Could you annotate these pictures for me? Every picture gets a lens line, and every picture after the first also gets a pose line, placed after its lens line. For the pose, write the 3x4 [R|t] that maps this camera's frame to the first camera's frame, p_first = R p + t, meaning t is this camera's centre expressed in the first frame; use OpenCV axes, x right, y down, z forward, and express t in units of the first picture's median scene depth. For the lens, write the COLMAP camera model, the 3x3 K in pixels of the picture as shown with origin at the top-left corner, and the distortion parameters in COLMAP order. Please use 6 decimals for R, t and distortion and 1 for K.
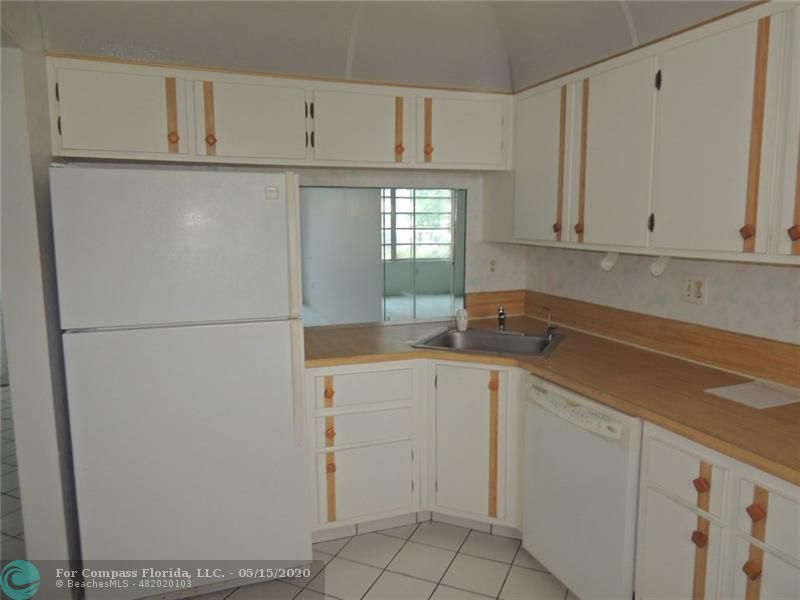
lens RADIAL K [[578.0, 0, 400.0], [0, 578.0, 300.0], [0, 0, 1]] dist [-0.004251, -0.001745]
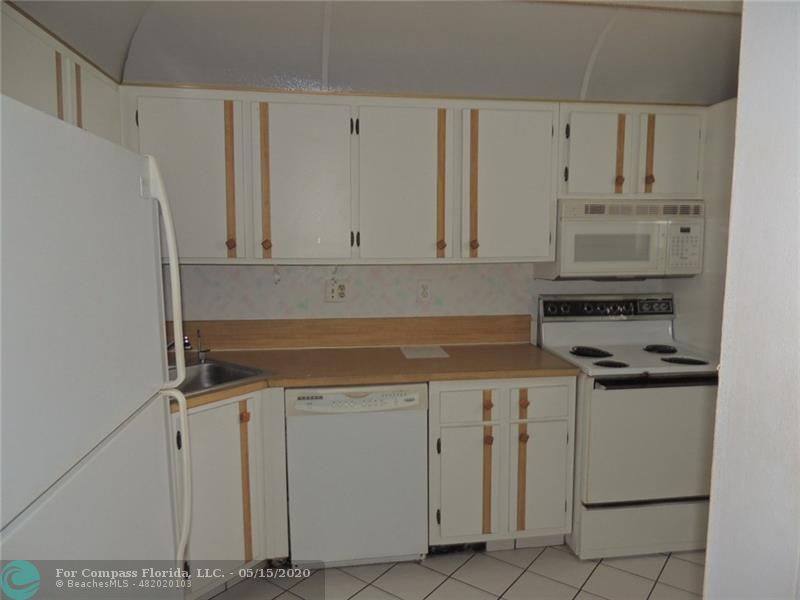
lens RADIAL K [[554.7, 0, 400.0], [0, 554.7, 300.0], [0, 0, 1]] dist [-0.001487, 0.000078]
pose [[0.212107, -0.093092, 0.972802, -0.615894], [0.133241, 0.988911, 0.065582, -0.057725], [-0.968121, 0.115706, 0.222158, 0.553986]]
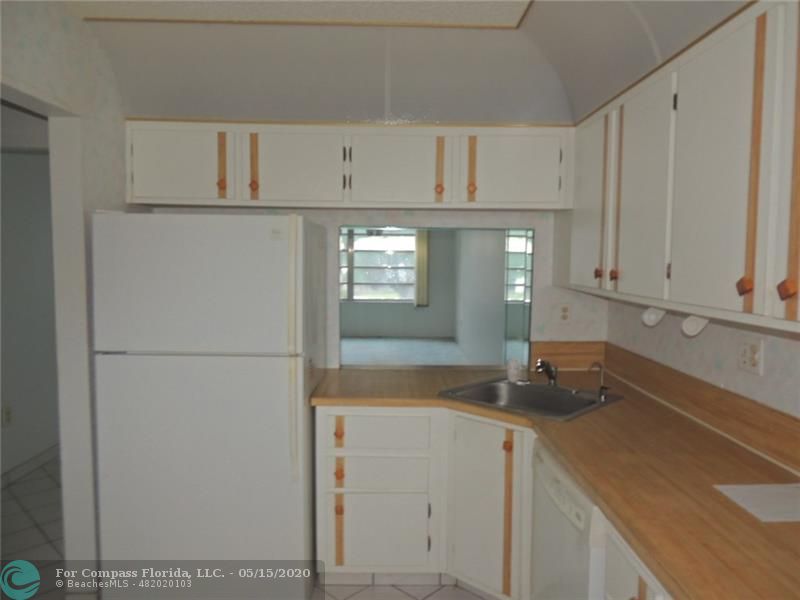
lens RADIAL K [[578.0, 0, 400.0], [0, 578.0, 300.0], [0, 0, 1]] dist [-0.004251, -0.001745]
pose [[0.940085, 0.039375, -0.338659, 0.301744], [-0.060662, 0.996777, -0.052499, -0.021498], [0.335500, 0.069897, 0.939444, 0.083106]]
